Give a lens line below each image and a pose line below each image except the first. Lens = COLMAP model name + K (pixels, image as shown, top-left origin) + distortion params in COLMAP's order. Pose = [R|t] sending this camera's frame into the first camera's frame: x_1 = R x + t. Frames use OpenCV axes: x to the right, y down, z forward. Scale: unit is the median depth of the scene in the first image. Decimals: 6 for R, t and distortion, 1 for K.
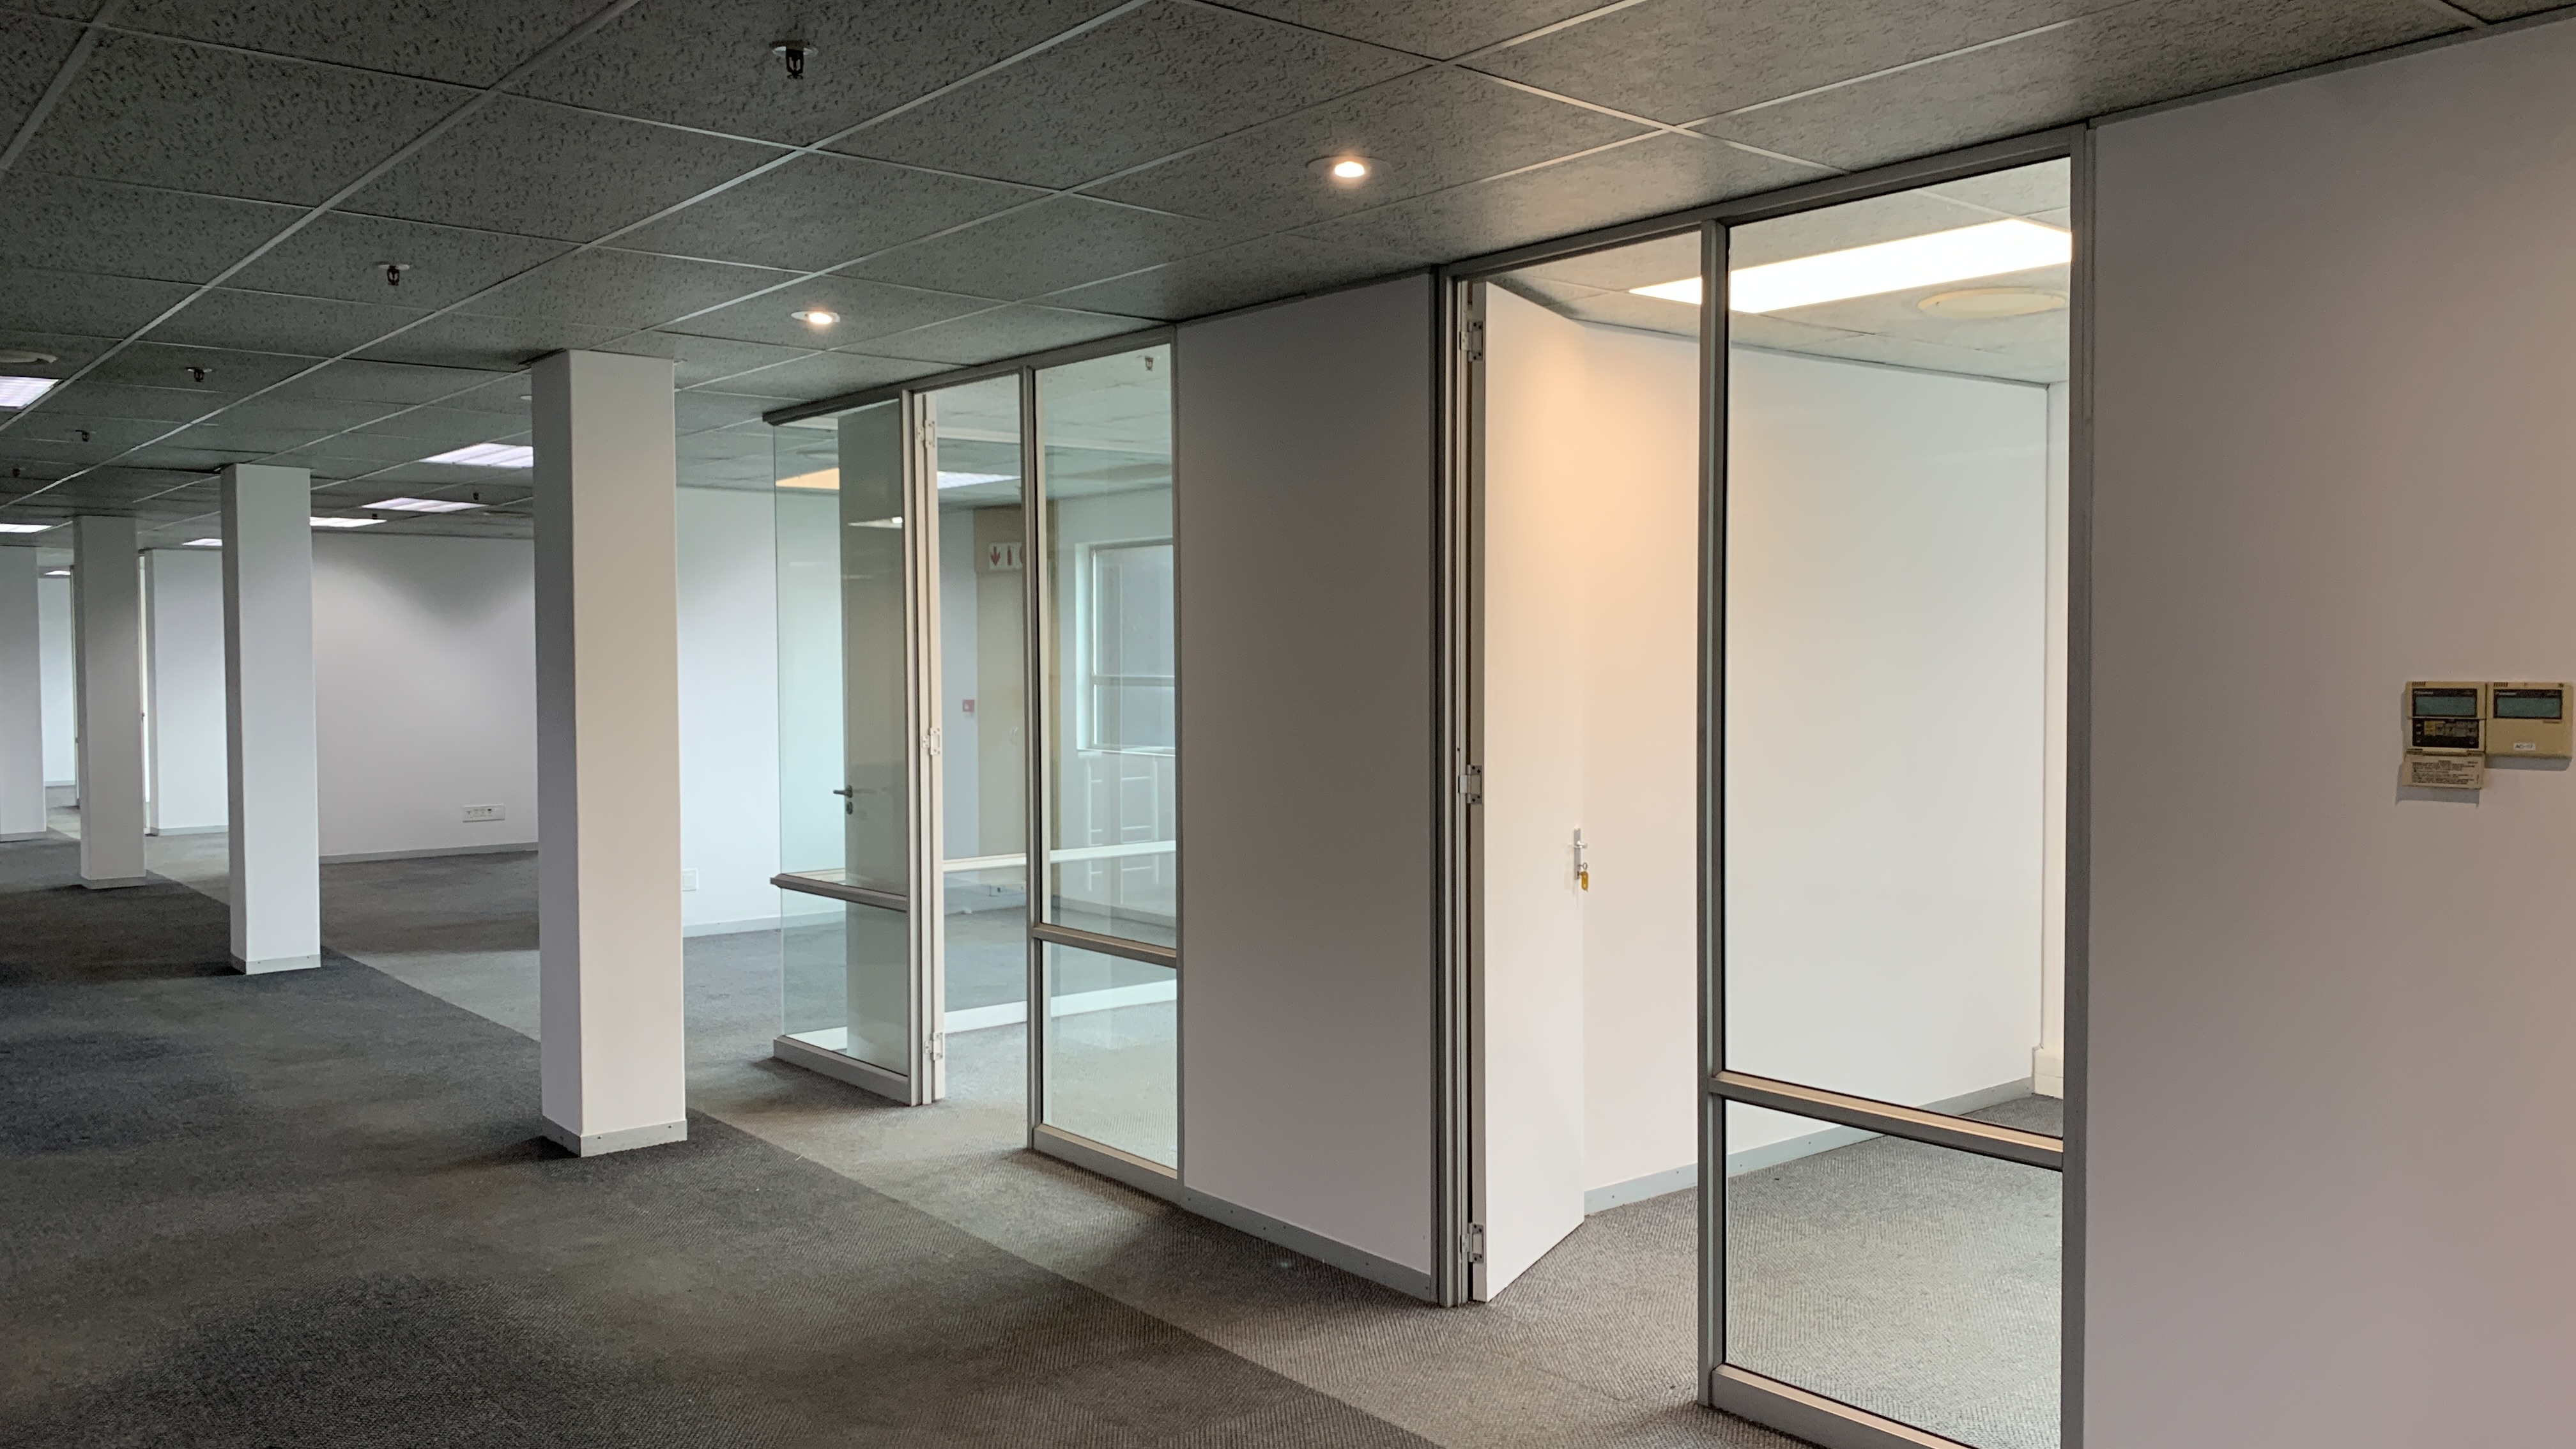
lens RADIAL K [[1914.8, 0, 1285.2], [0, 1914.8, 712.8], [0, 0, 1]] dist [0.092594, -0.175617]
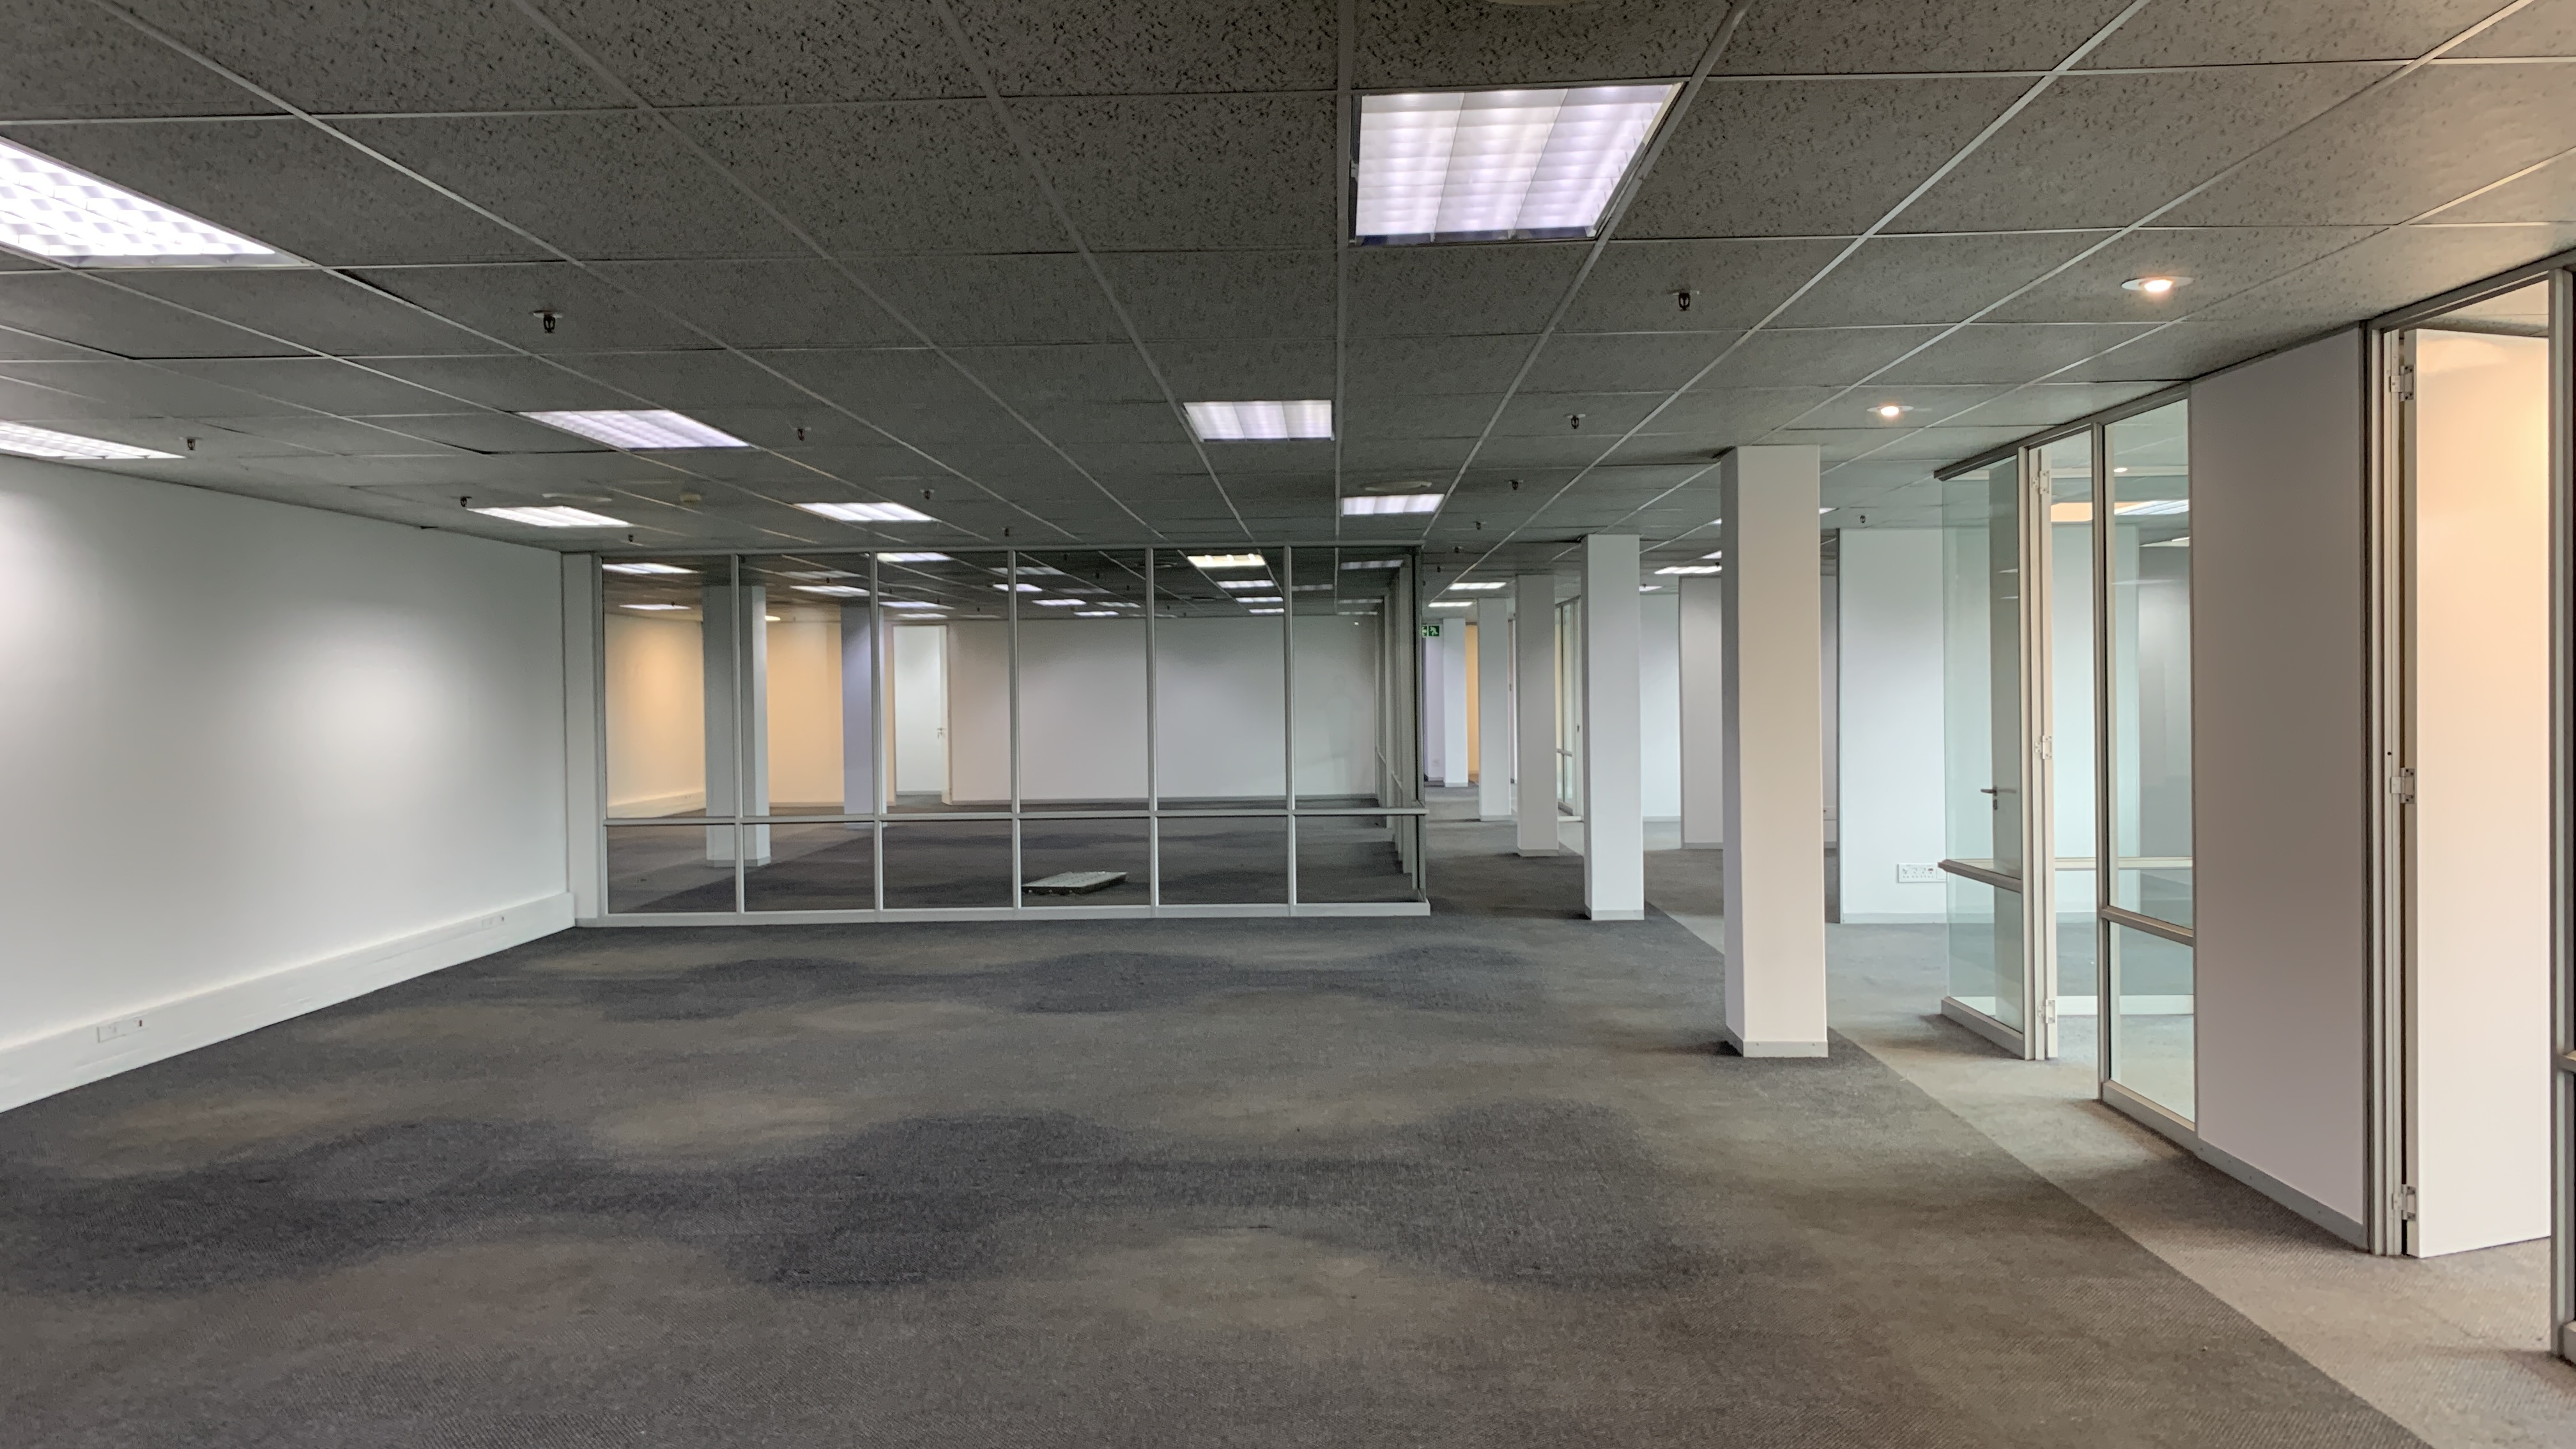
lens RADIAL K [[1893.8, 0, 1292.0], [0, 1893.8, 693.6], [0, 0, 1]] dist [0.090512, -0.152989]
pose [[0.756786, -0.002602, -0.653658, 0.246375], [-0.011246, 0.999792, -0.017000, 0.008094], [0.653566, 0.020217, 0.756599, -0.183267]]
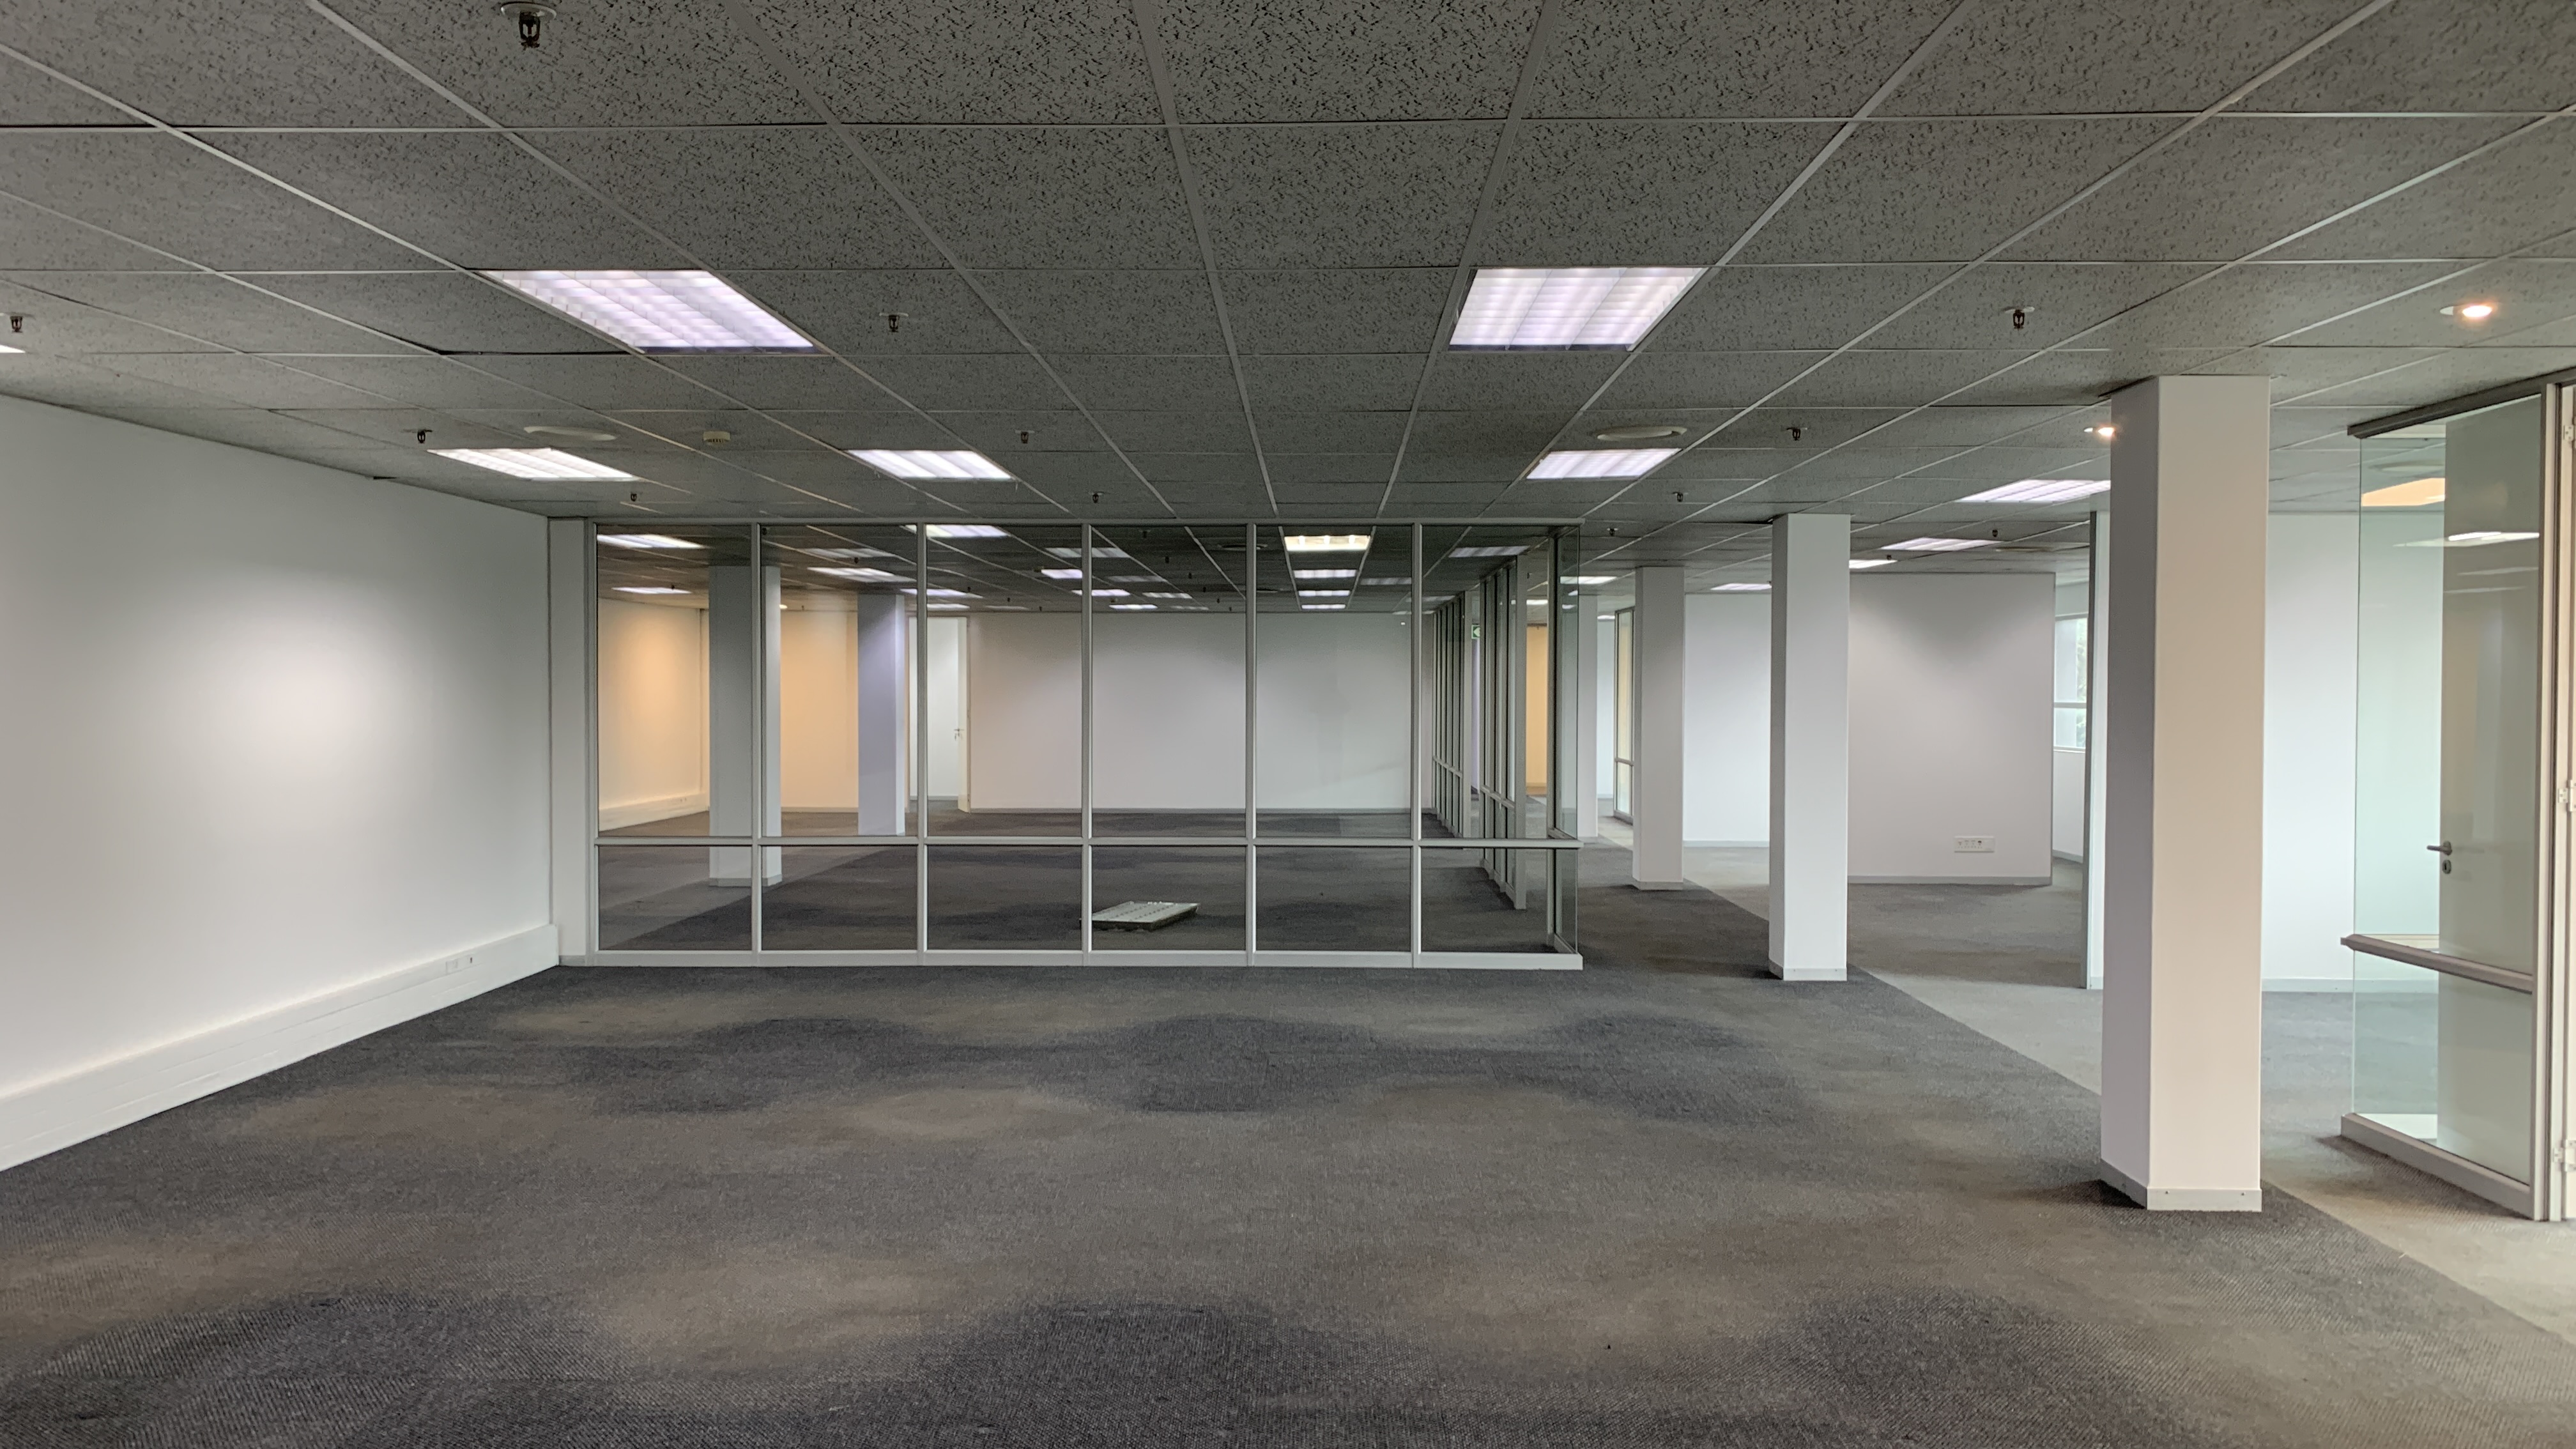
lens RADIAL K [[1926.8, 0, 1297.1], [0, 1926.8, 719.0], [0, 0, 1]] dist [0.051561, -0.073073]
pose [[0.759031, 0.017589, -0.650817, -0.057744], [-0.027344, 0.999614, -0.004874, 0.000983], [0.650481, 0.021495, 0.759219, -0.017803]]
